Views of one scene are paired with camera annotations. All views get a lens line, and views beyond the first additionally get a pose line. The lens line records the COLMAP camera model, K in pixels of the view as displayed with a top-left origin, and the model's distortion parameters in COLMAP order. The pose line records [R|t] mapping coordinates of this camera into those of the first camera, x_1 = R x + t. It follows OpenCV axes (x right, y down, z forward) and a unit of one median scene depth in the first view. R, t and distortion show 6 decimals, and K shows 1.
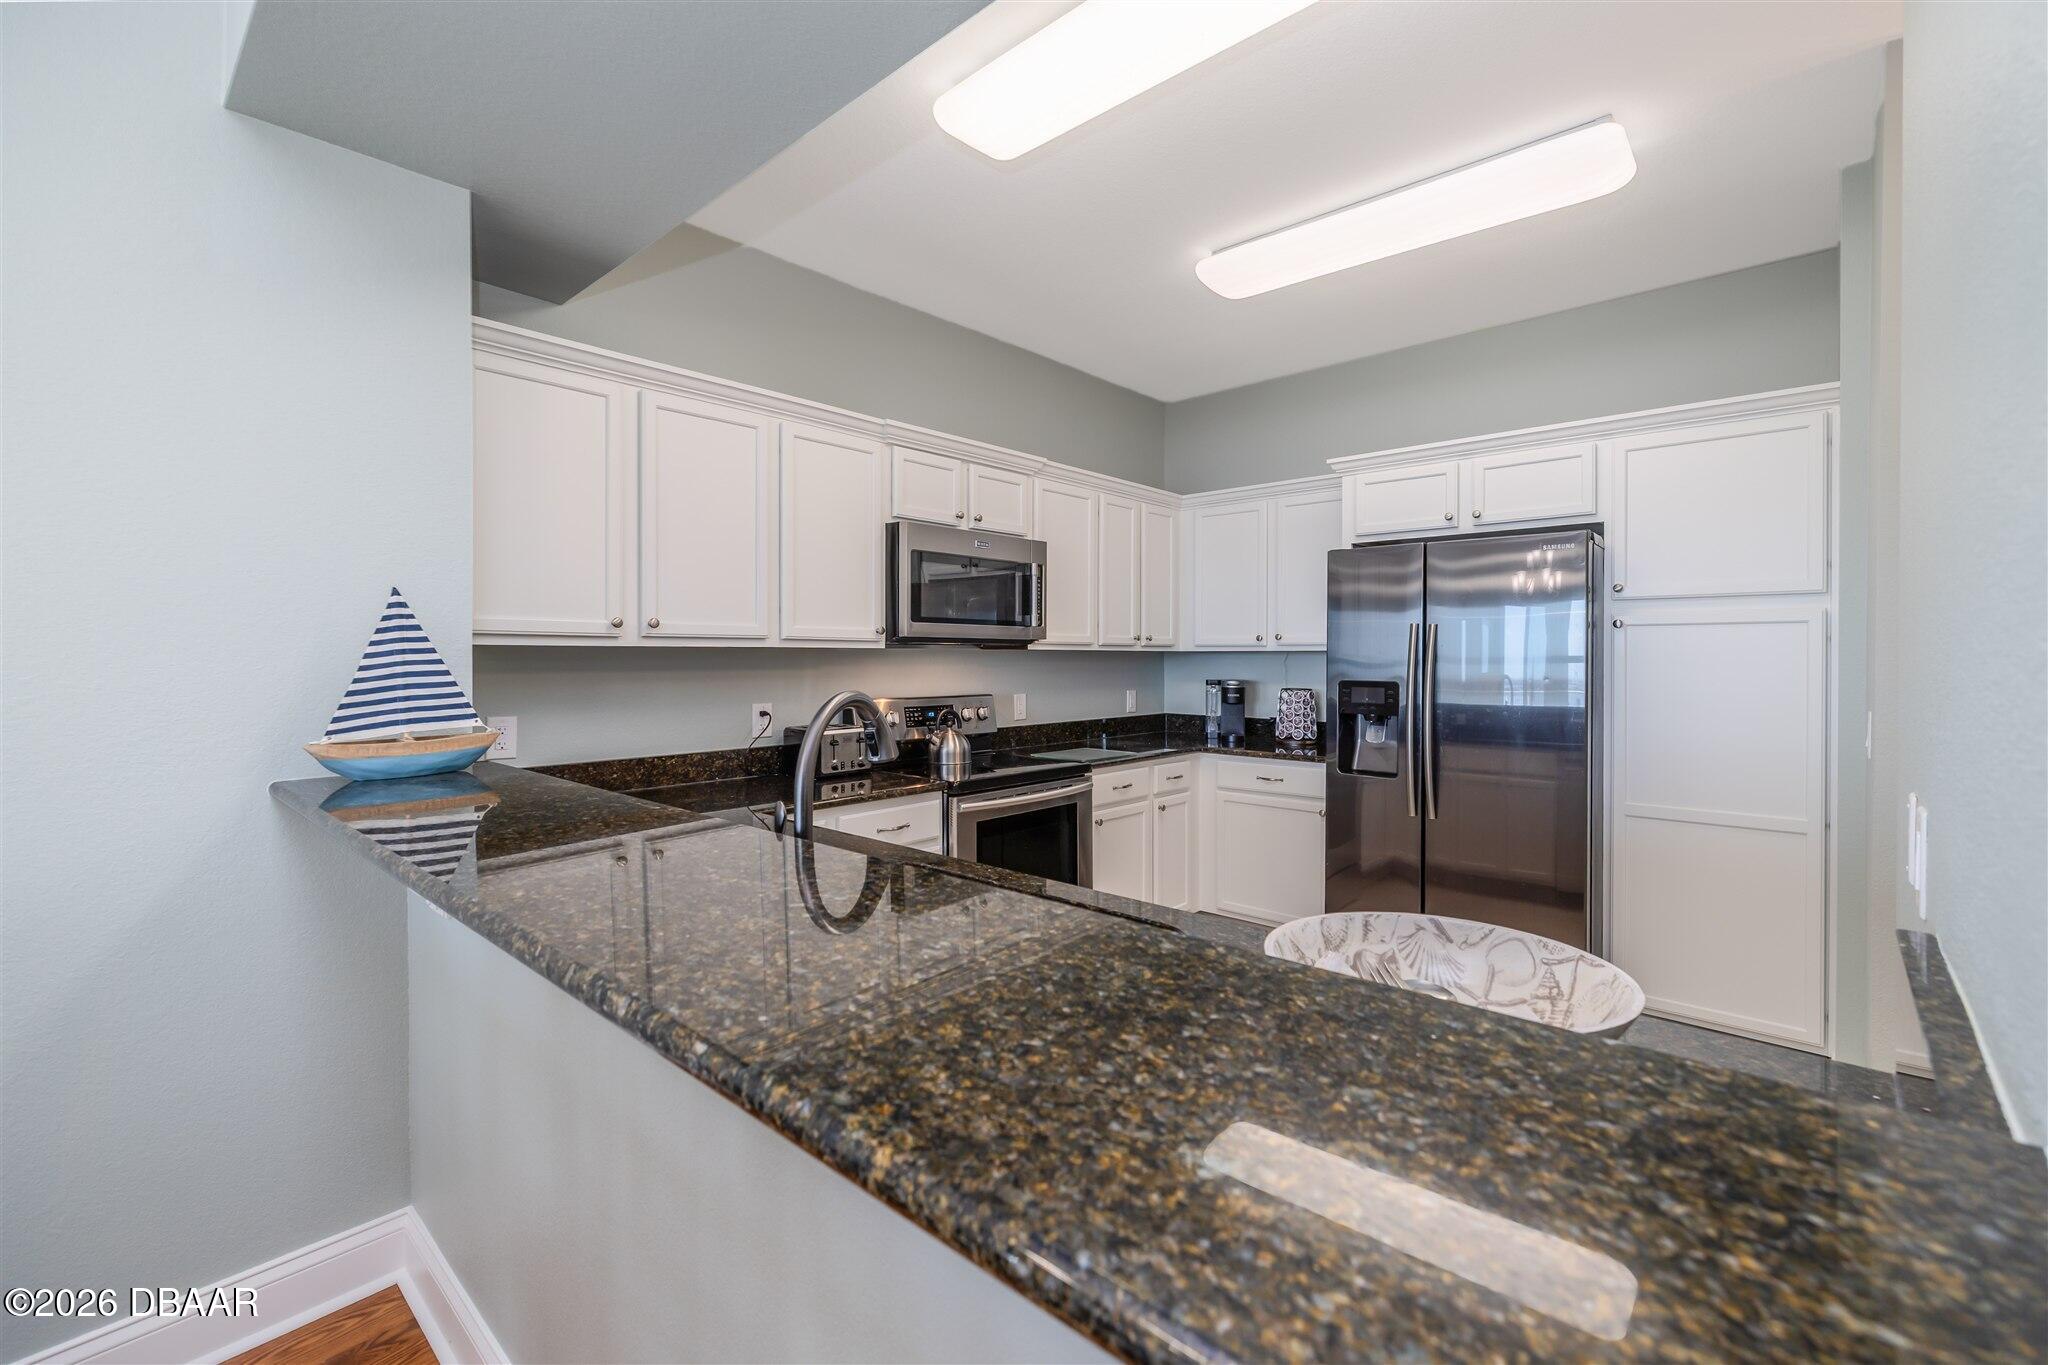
lens RADIAL K [[874.0, 0, 1028.8], [0, 874.0, 654.2], [0, 0, 1]] dist [0.001217, 0.000201]
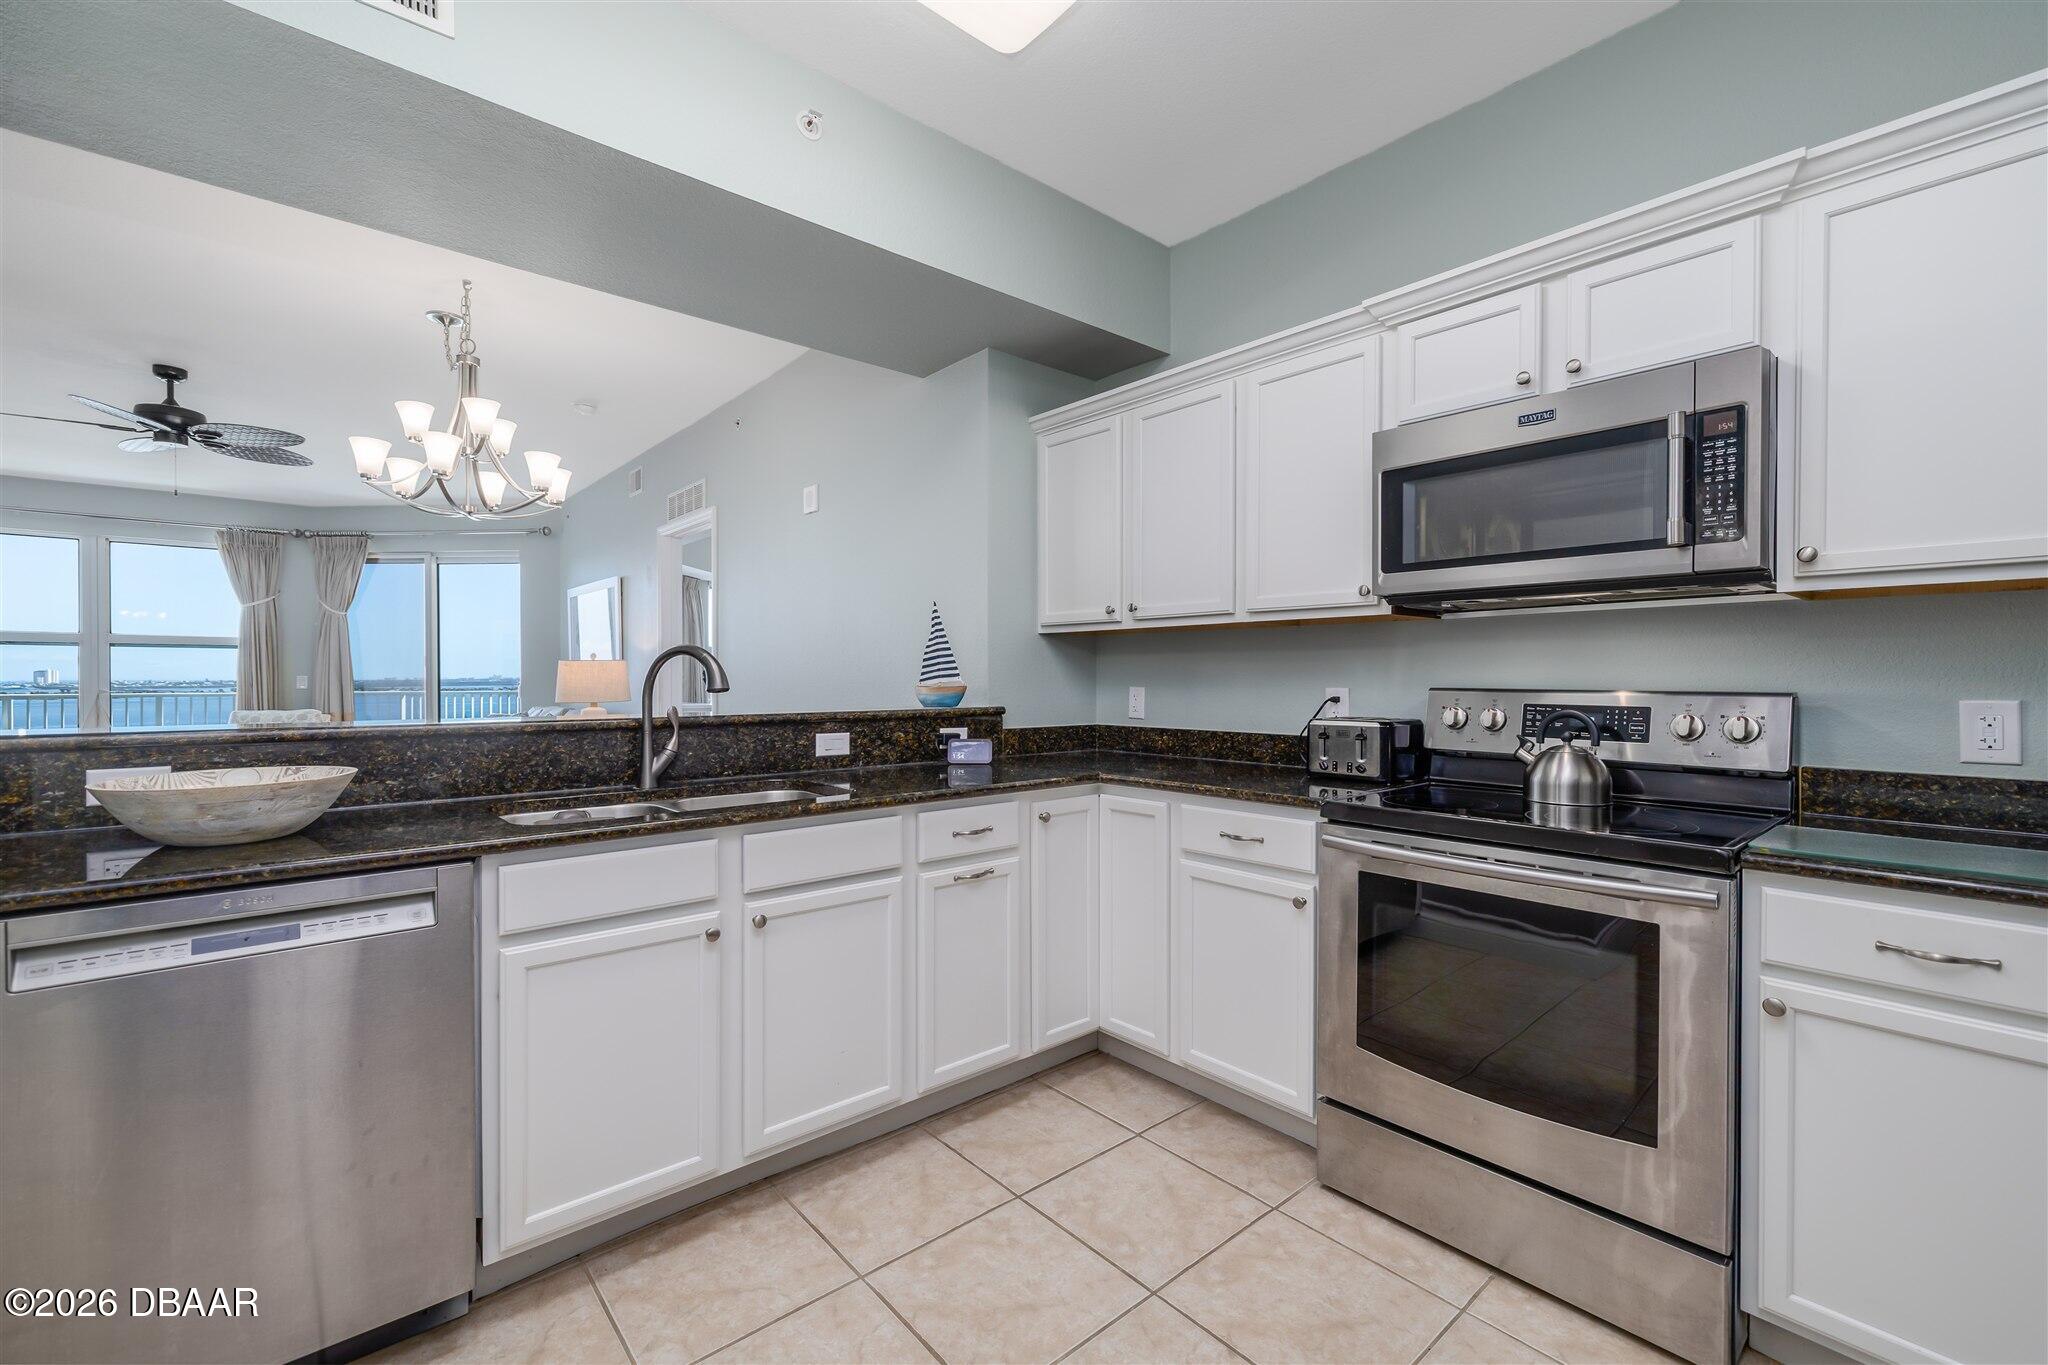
lens RADIAL K [[855.2, 0, 1026.1], [0, 855.2, 670.6], [0, 0, 1]] dist [0.002618, 0.000136]
pose [[-0.113252, -0.006997, -0.993542, 0.583370], [0.002225, 0.999971, -0.007296, 0.045854], [0.993564, -0.003037, -0.113233, 0.801715]]
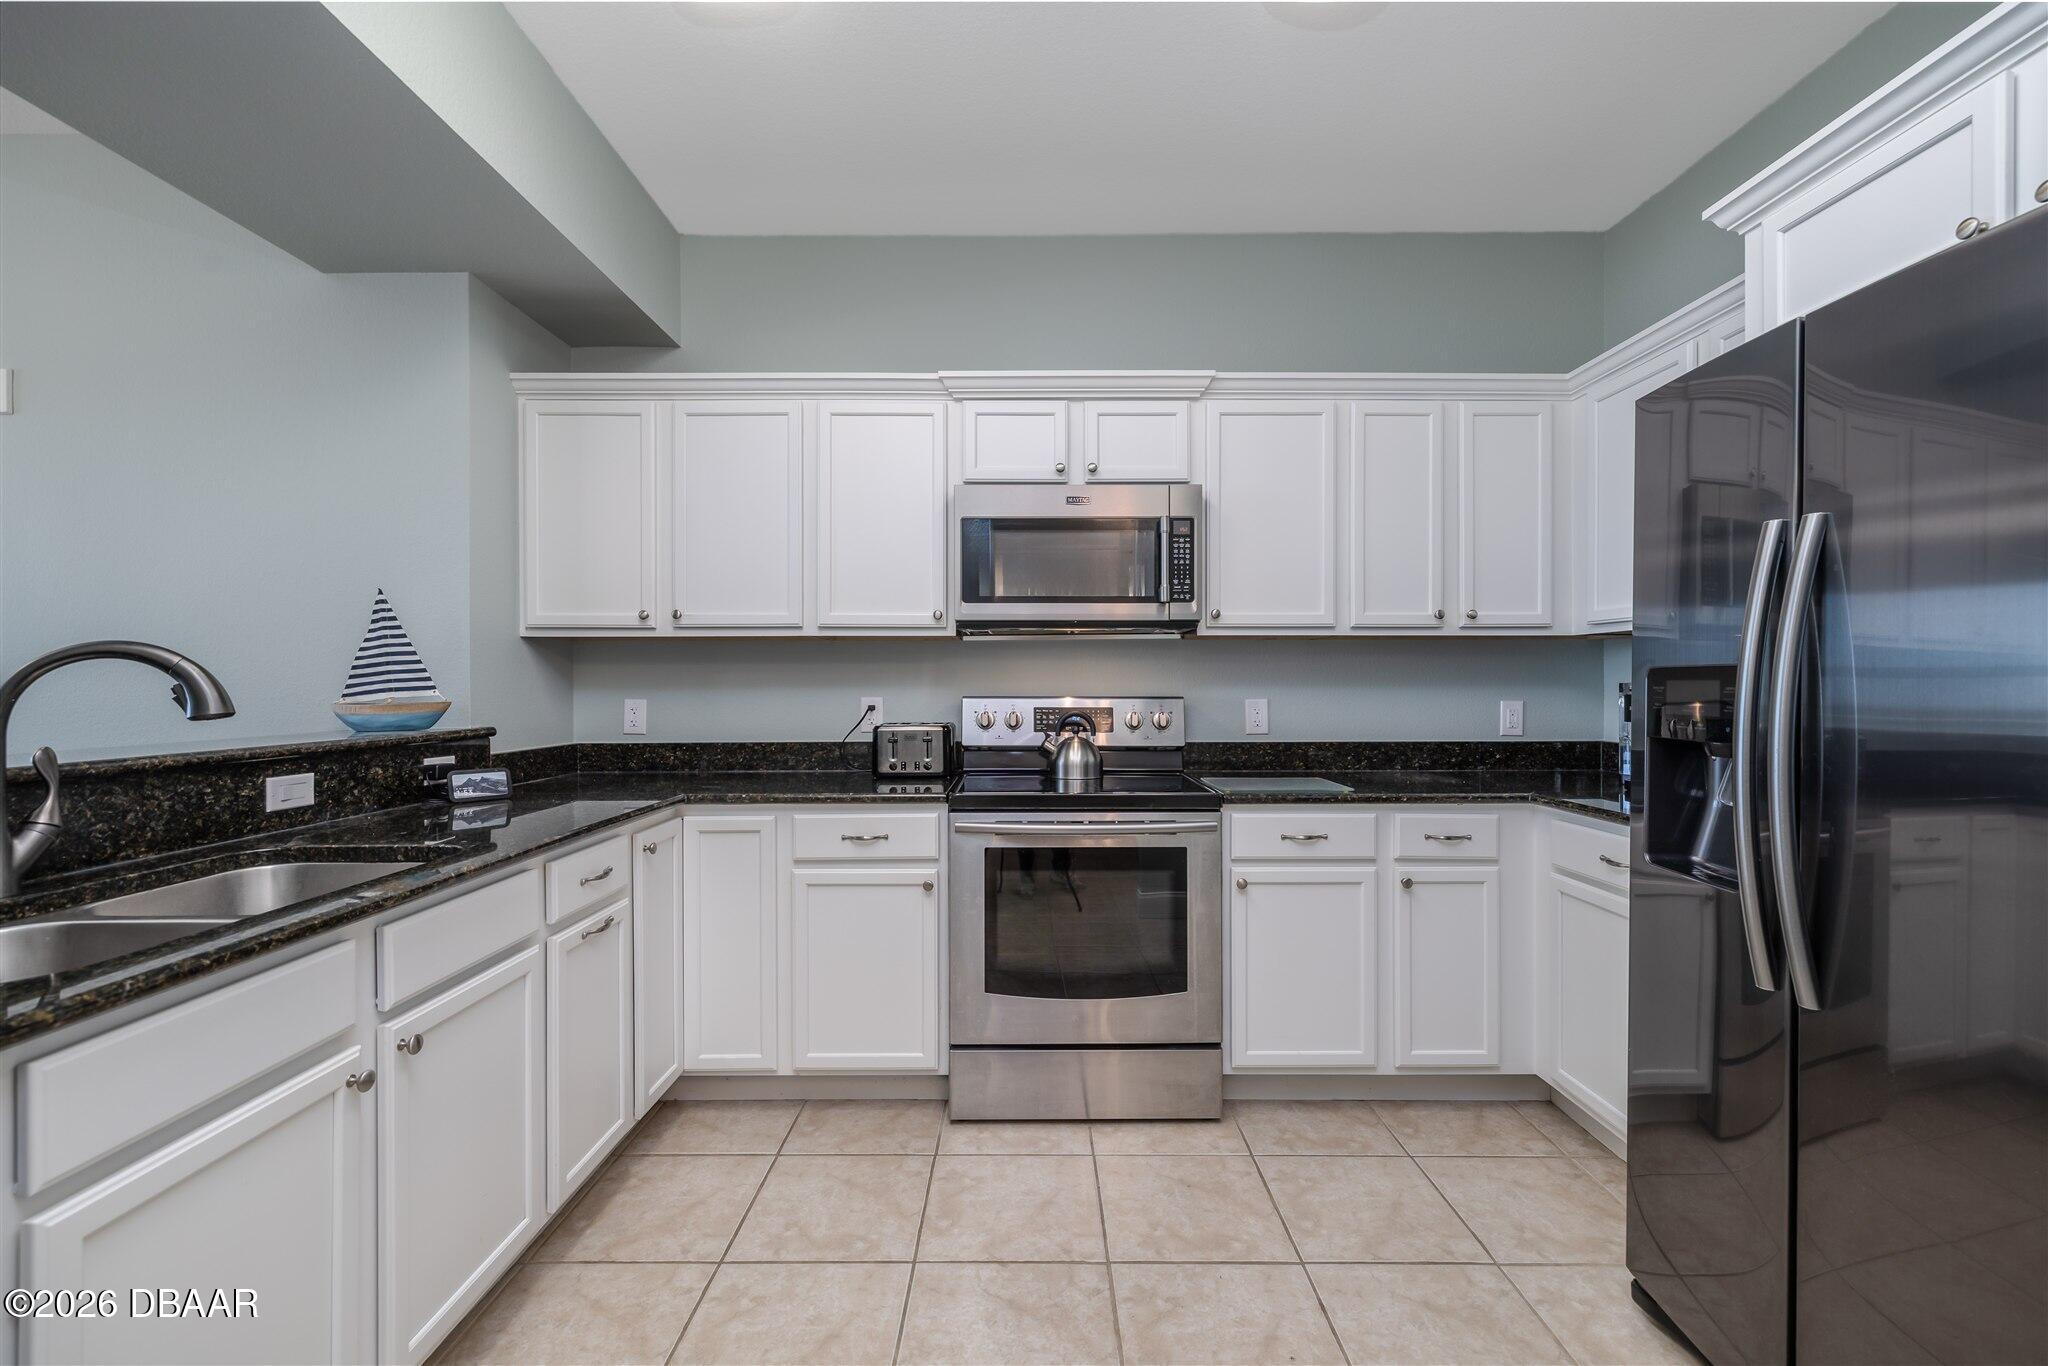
lens RADIAL K [[860.6, 0, 1014.9], [0, 860.6, 671.3], [0, 0, 1]] dist [0.001911, -0.000410]
pose [[0.675020, -0.012426, -0.737695, 0.518604], [0.004813, 0.999911, -0.012440, 0.040890], [0.737784, 0.004847, 0.675020, 0.477834]]
